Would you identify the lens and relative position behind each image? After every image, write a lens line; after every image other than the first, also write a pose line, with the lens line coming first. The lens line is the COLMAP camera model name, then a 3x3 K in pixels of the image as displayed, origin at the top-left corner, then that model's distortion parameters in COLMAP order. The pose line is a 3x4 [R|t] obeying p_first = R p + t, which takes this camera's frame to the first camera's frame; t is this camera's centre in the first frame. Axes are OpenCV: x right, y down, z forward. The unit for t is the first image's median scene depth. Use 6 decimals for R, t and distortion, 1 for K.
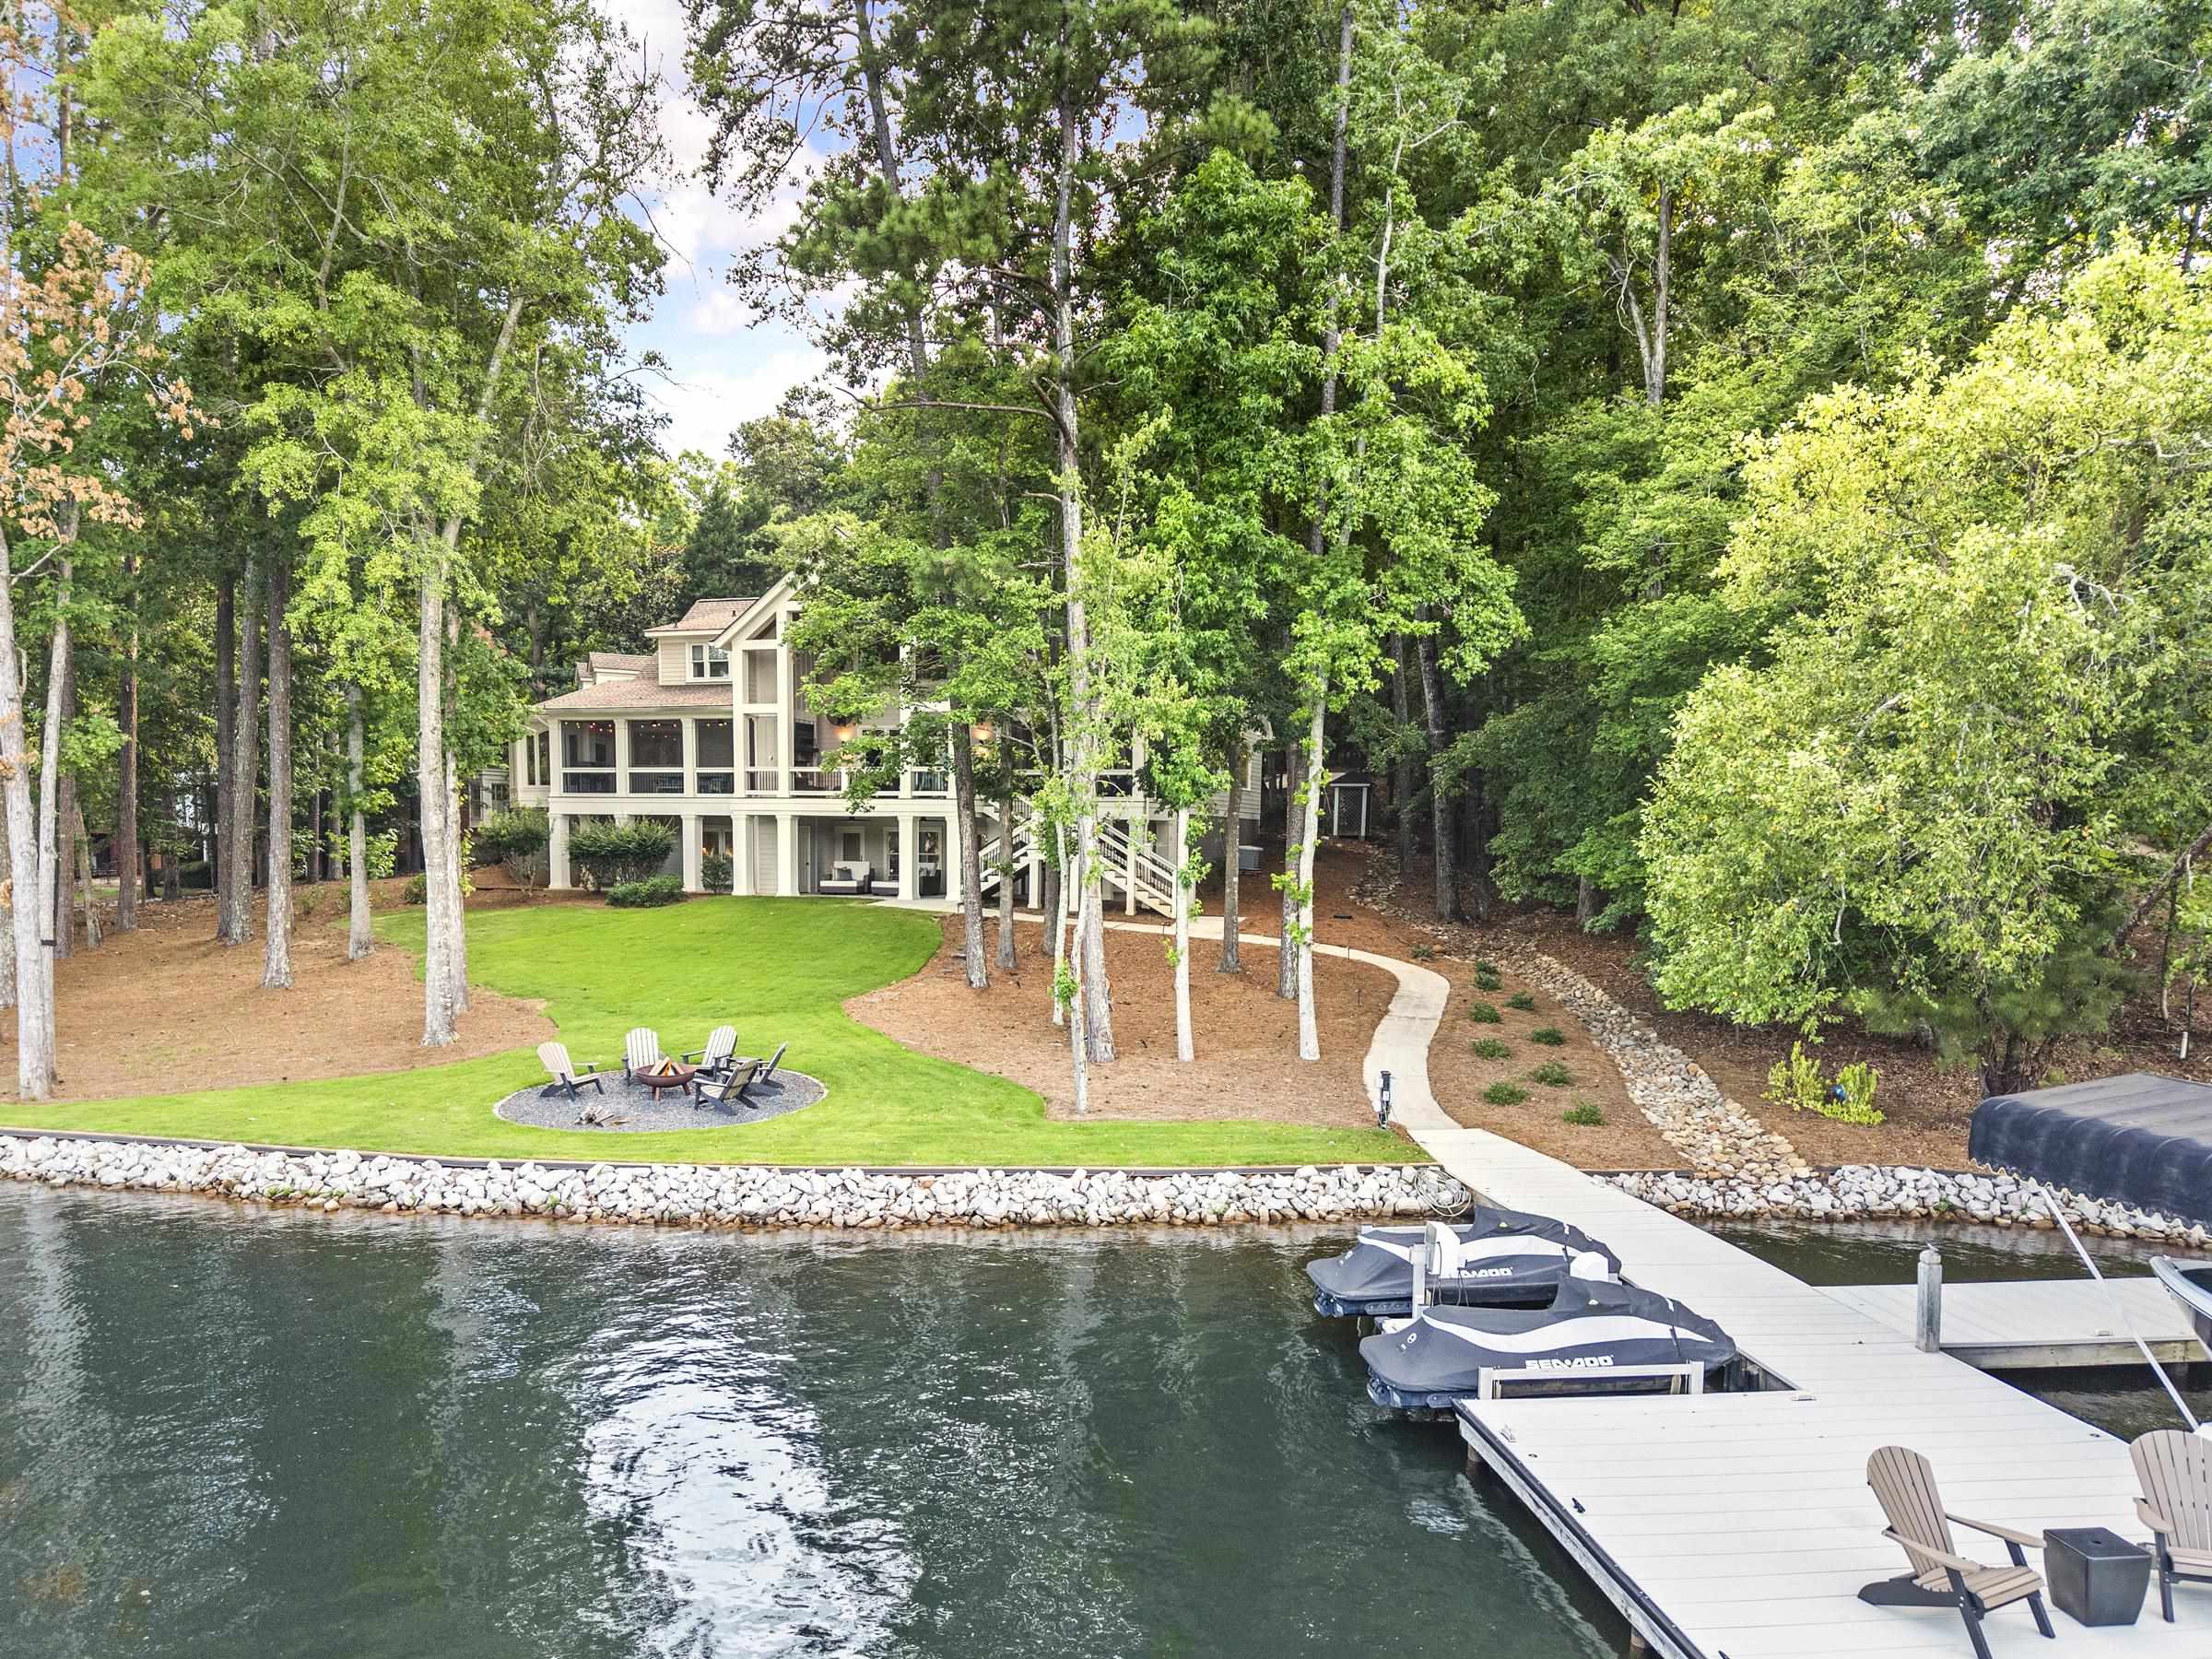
lens RADIAL K [[1552.5, 0, 1083.4], [0, 1552.5, 999.6], [0, 0, 1]] dist [0.017704, -0.015234]
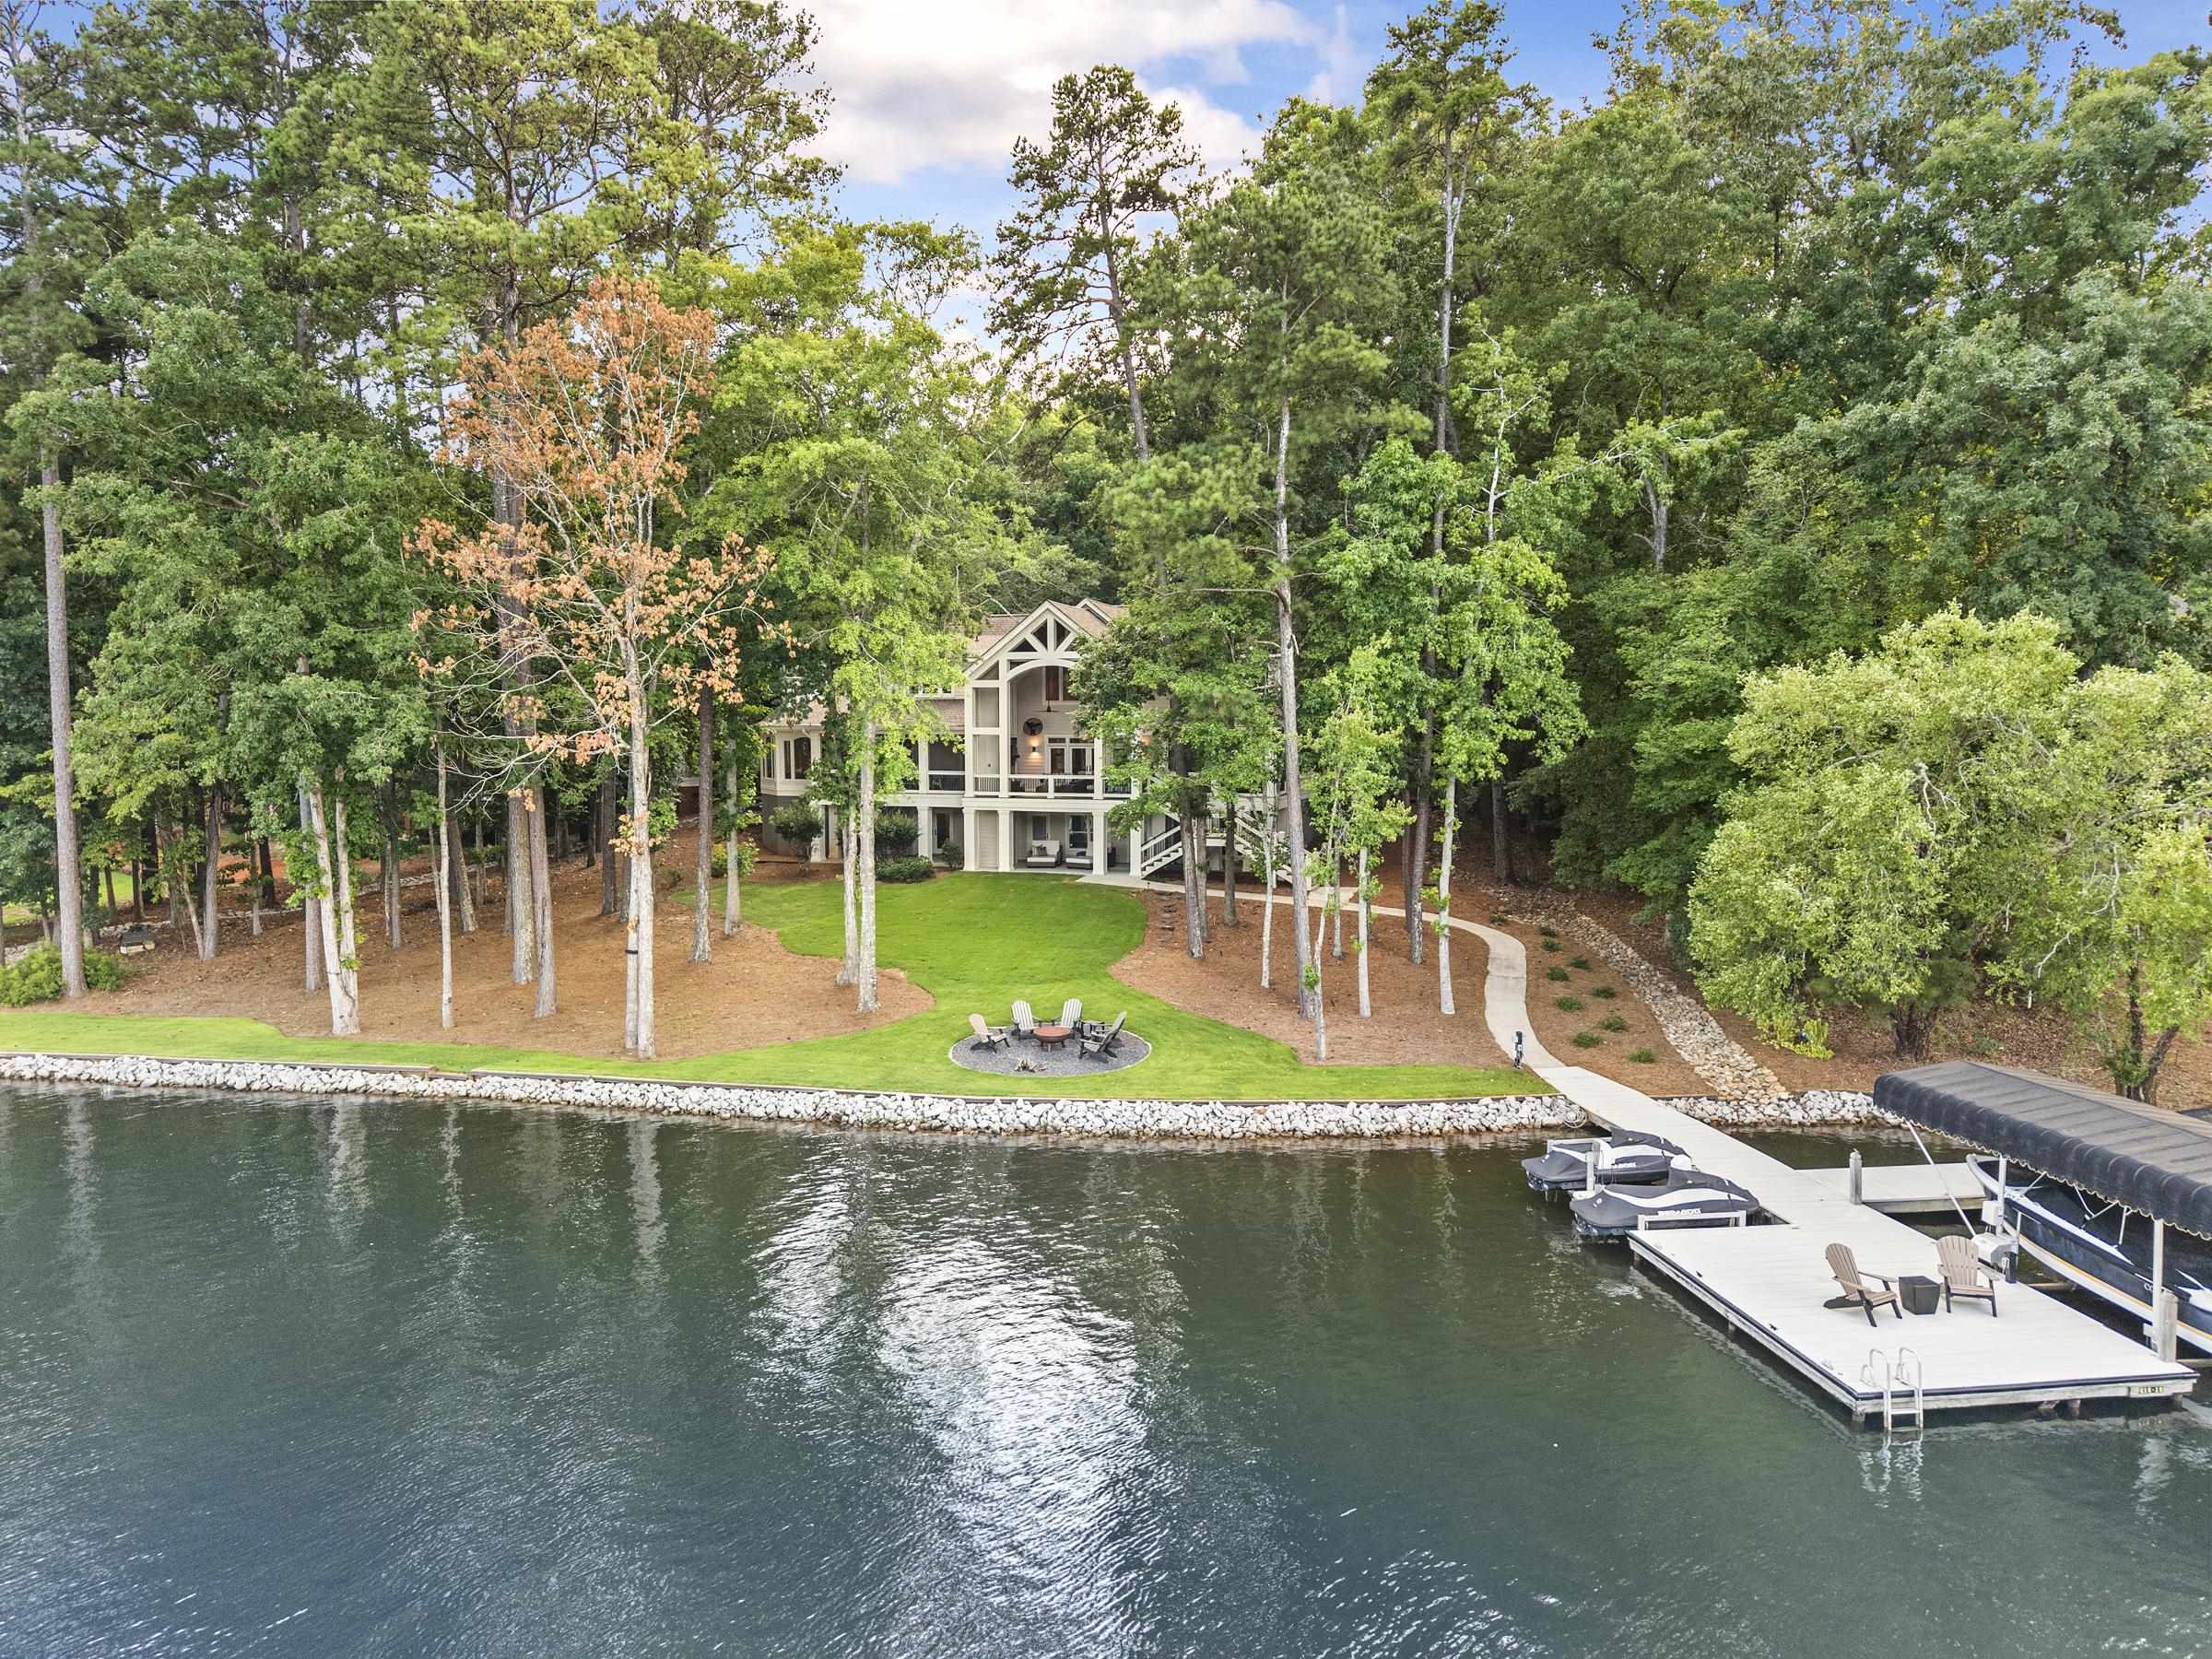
lens RADIAL K [[1440.5, 0, 1096.9], [0, 1440.5, 836.6], [0, 0, 1]] dist [-0.004874, -0.009409]
pose [[0.999956, -0.009335, 0.000389, -0.213495], [0.009343, 0.999255, -0.037455, -0.092642], [-0.000039, 0.037457, 0.999298, -0.429104]]
